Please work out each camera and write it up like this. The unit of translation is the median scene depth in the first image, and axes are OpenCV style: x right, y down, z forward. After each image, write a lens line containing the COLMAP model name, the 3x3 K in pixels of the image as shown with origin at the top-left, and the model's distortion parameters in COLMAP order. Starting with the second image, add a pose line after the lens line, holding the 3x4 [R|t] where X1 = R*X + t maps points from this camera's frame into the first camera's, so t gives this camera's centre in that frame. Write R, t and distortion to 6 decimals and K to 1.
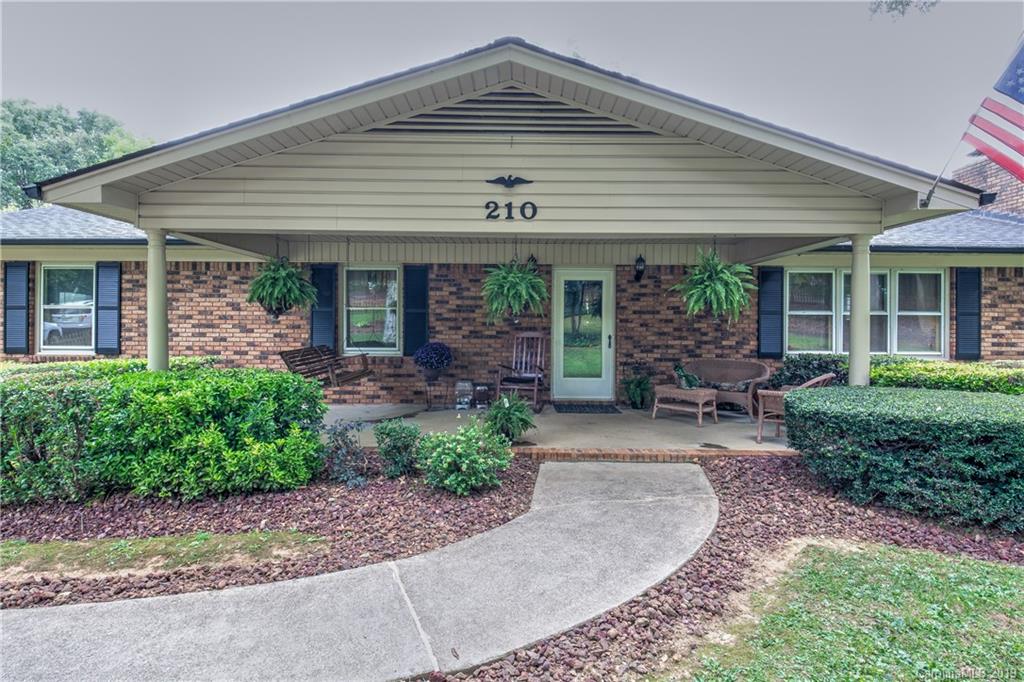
lens RADIAL K [[531.3, 0, 517.0], [0, 531.3, 322.7], [0, 0, 1]] dist [-0.012969, -0.002051]
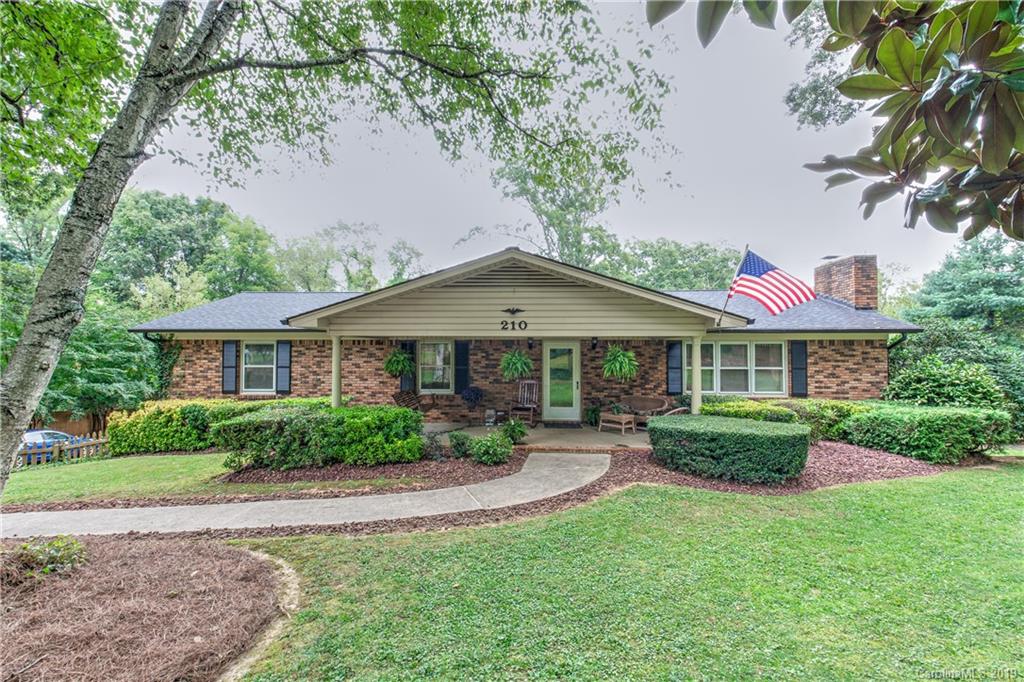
lens RADIAL K [[445.9, 0, 513.3], [0, 445.9, 344.5], [0, 0, 1]] dist [0.008993, -0.001211]
pose [[0.998907, -0.006293, -0.046311, 0.047850], [0.005331, 0.999768, -0.020854, -0.079547], [0.046432, 0.020584, 0.998709, -0.503875]]
